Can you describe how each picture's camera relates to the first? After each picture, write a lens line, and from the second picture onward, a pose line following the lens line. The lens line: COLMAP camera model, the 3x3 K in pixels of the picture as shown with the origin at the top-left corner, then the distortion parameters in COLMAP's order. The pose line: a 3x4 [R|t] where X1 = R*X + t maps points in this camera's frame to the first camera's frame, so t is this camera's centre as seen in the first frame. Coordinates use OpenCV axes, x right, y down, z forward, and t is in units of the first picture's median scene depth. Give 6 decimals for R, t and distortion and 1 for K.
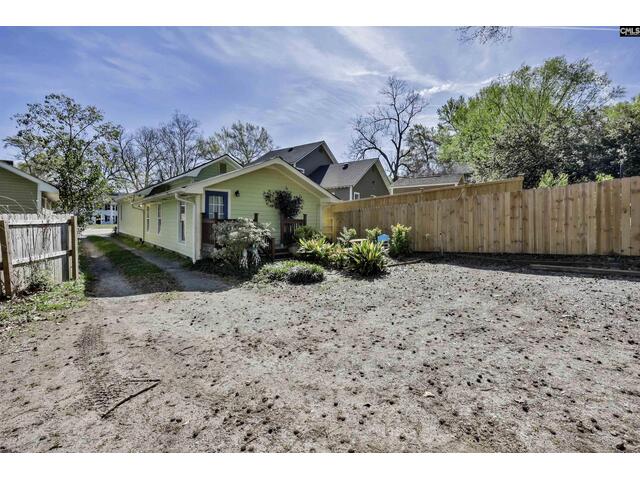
lens RADIAL K [[269.3, 0, 317.4], [0, 269.3, 233.1], [0, 0, 1]] dist [0.011581, 0.000158]
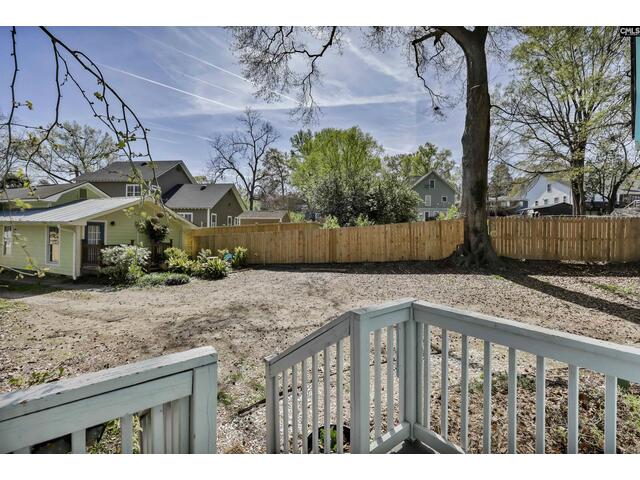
lens RADIAL K [[269.3, 0, 313.6], [0, 269.3, 238.0], [0, 0, 1]] dist [0.011581, 0.000158]
pose [[0.881383, 0.010687, 0.472281, -0.058488], [0.001488, 0.999676, -0.025397, -0.041079], [-0.472400, 0.023087, 0.881082, -0.565796]]
